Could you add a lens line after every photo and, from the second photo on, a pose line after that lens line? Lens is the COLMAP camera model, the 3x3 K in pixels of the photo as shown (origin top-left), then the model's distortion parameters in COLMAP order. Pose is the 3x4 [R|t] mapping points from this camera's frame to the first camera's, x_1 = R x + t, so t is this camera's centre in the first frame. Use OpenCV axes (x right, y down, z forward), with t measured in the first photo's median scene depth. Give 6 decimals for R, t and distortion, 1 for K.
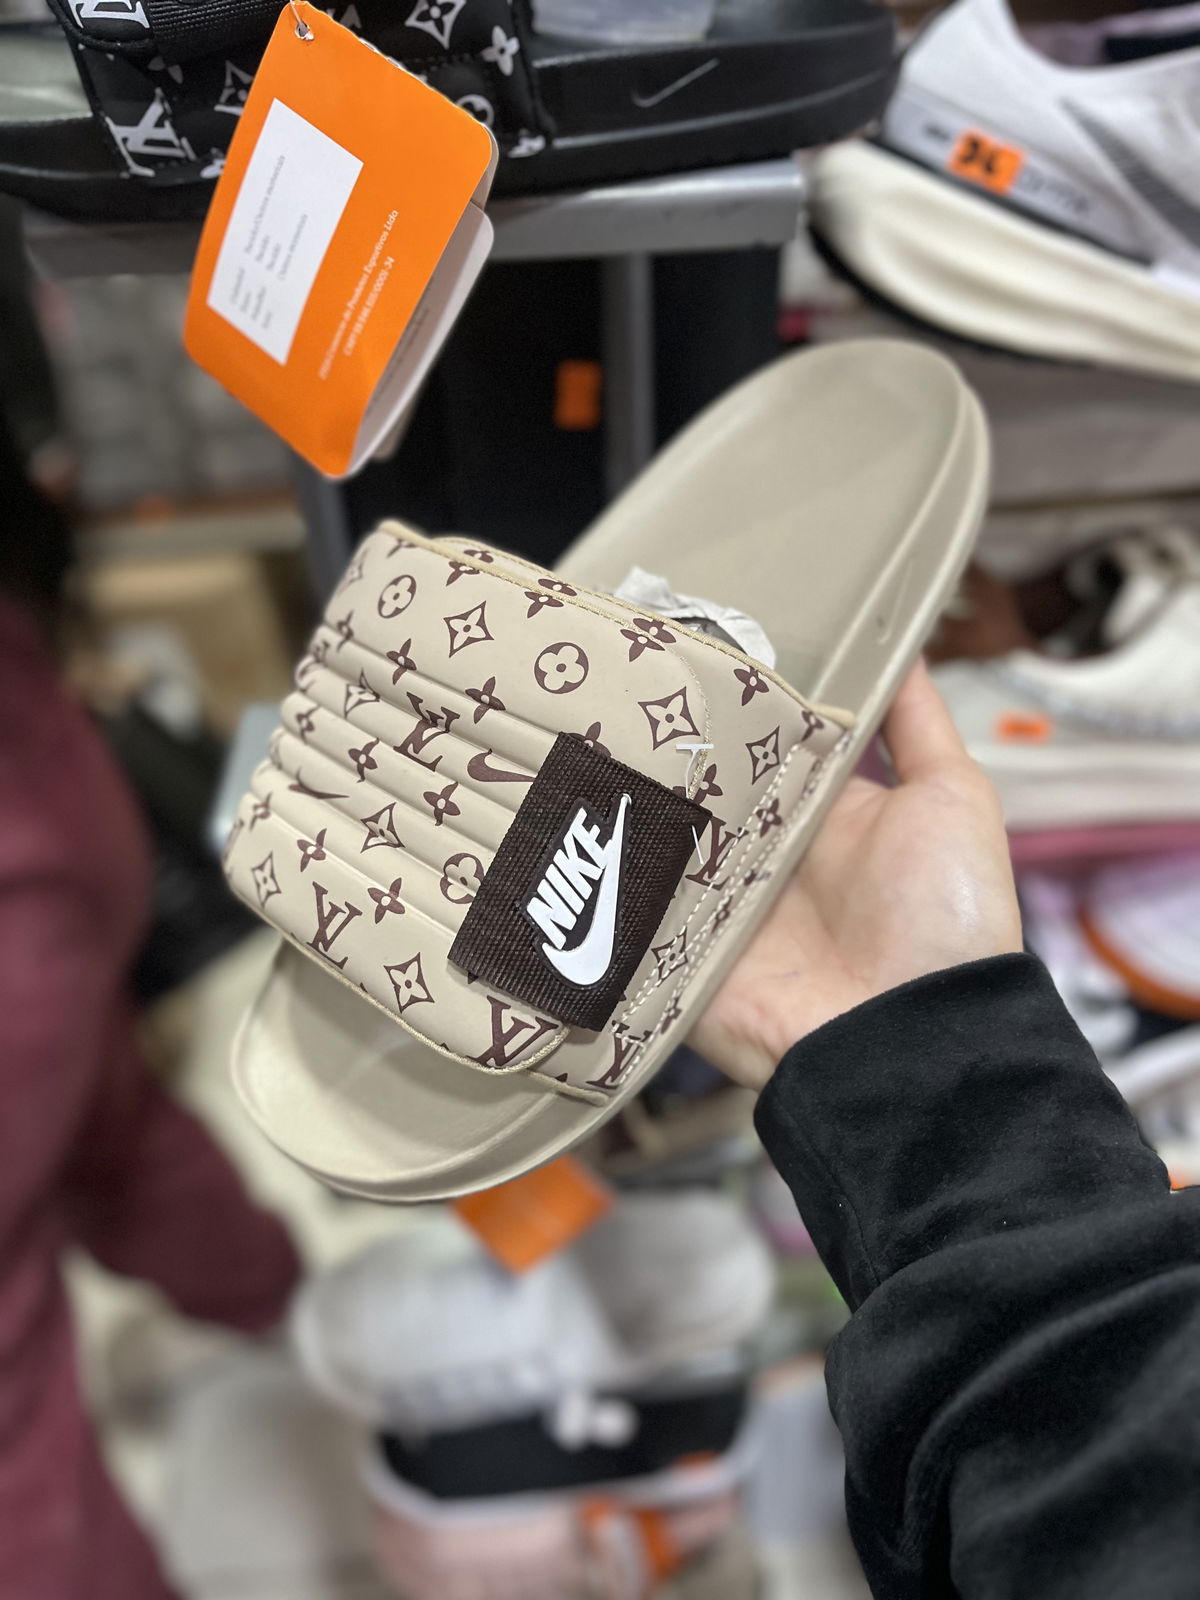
lens RADIAL K [[1251.6, 0, 596.0], [0, 1251.6, 810.9], [0, 0, 1]] dist [0.073382, -0.140354]
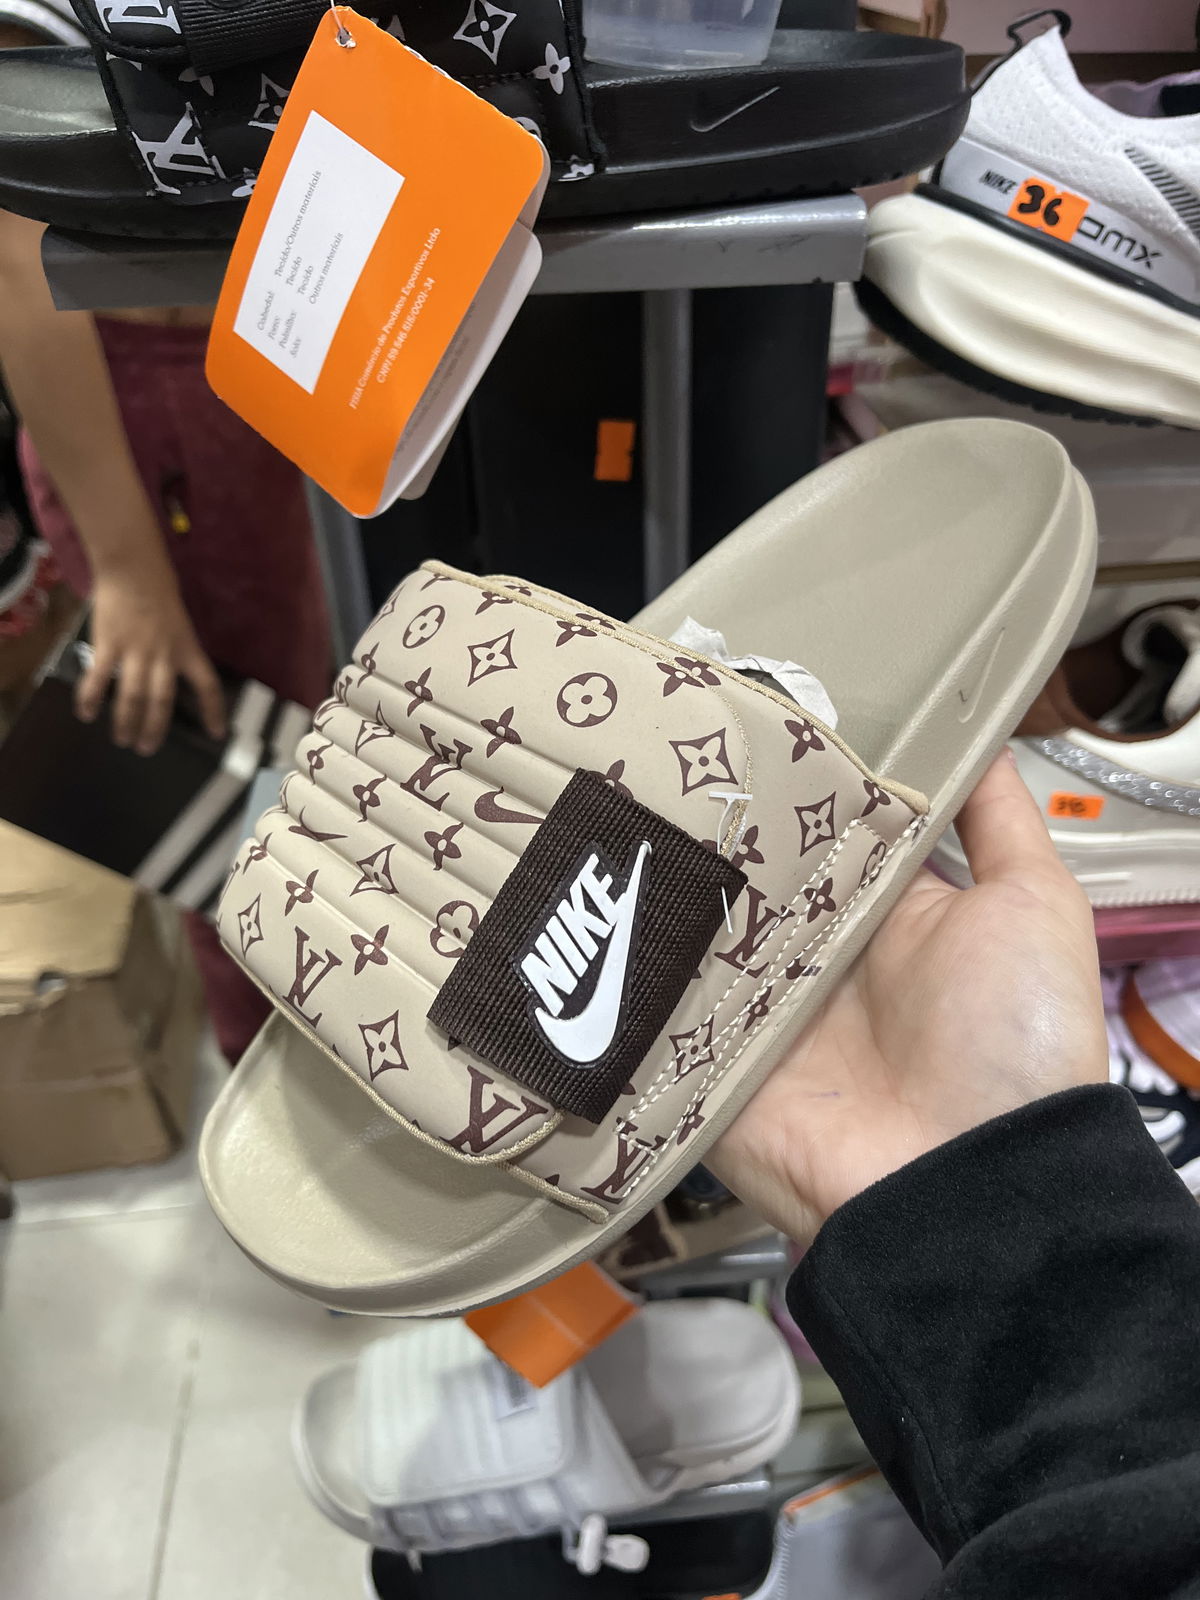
lens RADIAL K [[1251.6, 0, 596.0], [0, 1251.6, 810.9], [0, 0, 1]] dist [0.073382, -0.140354]
pose [[0.993429, 0.071389, -0.089456, 0.060664], [-0.083300, 0.987007, -0.137400, 0.081116], [0.078485, 0.143948, 0.986468, 0.127685]]
